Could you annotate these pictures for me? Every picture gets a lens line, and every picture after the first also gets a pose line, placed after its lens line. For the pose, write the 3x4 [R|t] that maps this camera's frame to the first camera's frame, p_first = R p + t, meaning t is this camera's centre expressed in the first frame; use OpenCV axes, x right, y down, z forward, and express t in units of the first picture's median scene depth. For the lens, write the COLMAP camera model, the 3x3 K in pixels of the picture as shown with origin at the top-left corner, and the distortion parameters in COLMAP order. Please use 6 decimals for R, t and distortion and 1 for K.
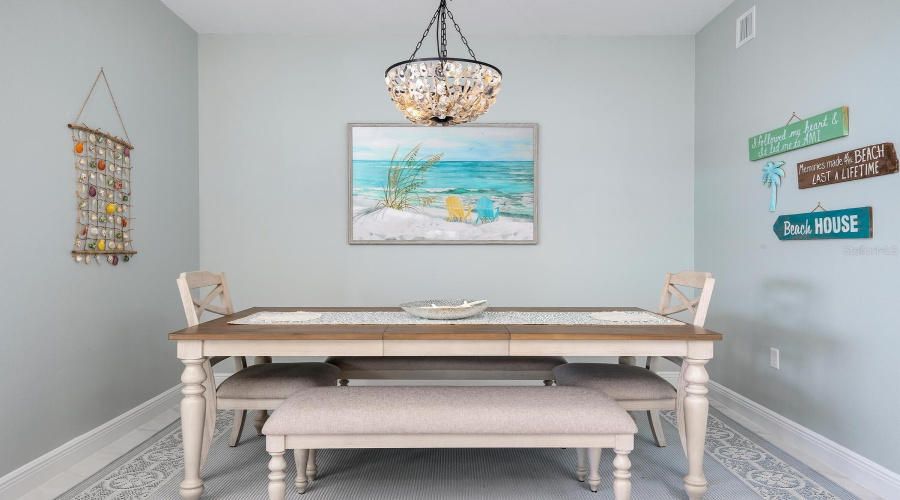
lens RADIAL K [[585.1, 0, 448.4], [0, 585.1, 247.7], [0, 0, 1]] dist [-0.000573, -0.000100]
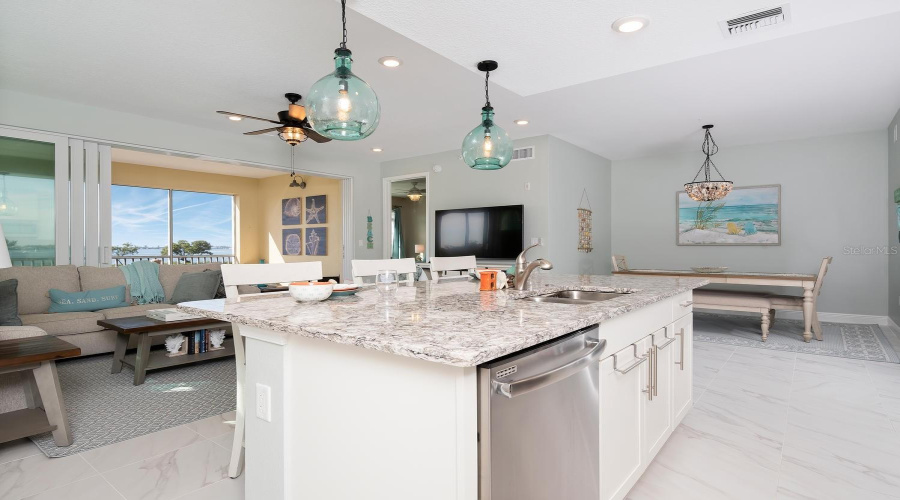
lens RADIAL K [[457.6, 0, 446.8], [0, 457.6, 247.9], [0, 0, 1]] dist [0.003723, 0.000310]
pose [[0.776604, -0.000033, -0.629990, 0.253274], [-0.000567, 1.000000, -0.000751, 0.005320], [0.629989, 0.000940, 0.776603, -0.933208]]
